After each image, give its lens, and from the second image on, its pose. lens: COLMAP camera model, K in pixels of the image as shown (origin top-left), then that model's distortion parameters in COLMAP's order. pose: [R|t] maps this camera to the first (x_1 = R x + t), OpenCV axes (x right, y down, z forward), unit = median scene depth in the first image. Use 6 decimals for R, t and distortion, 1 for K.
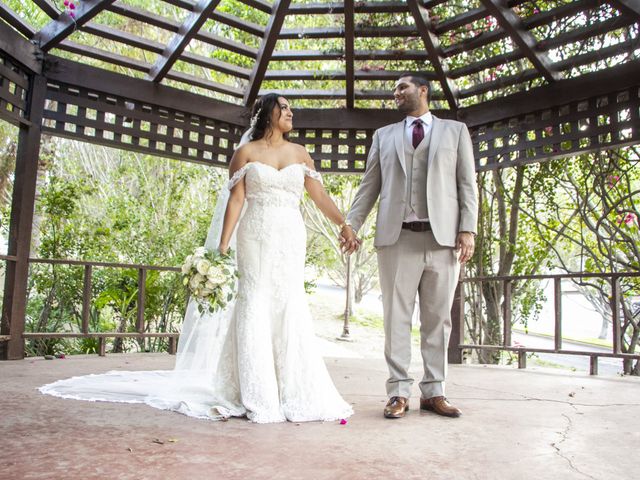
lens RADIAL K [[653.4, 0, 319.3], [0, 653.4, 244.0], [0, 0, 1]] dist [-0.146767, 0.172304]
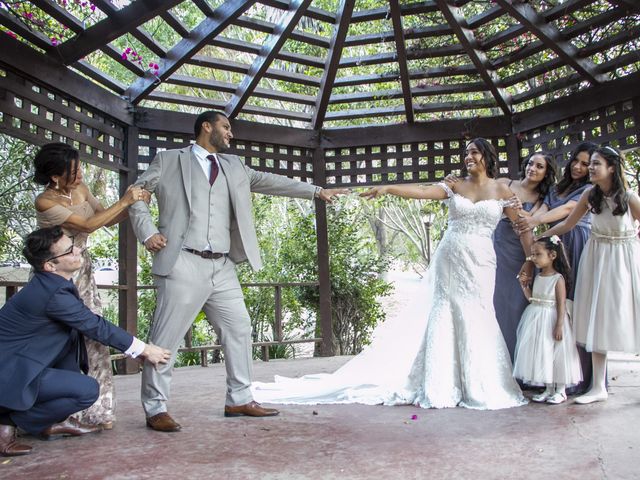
lens RADIAL K [[653.4, 0, 319.3], [0, 653.4, 244.0], [0, 0, 1]] dist [-0.146767, 0.172304]
pose [[0.988867, -0.077193, -0.127213, 0.022053], [0.077283, 0.997000, -0.004242, -0.019767], [0.127158, -0.005636, 0.991866, -0.097284]]
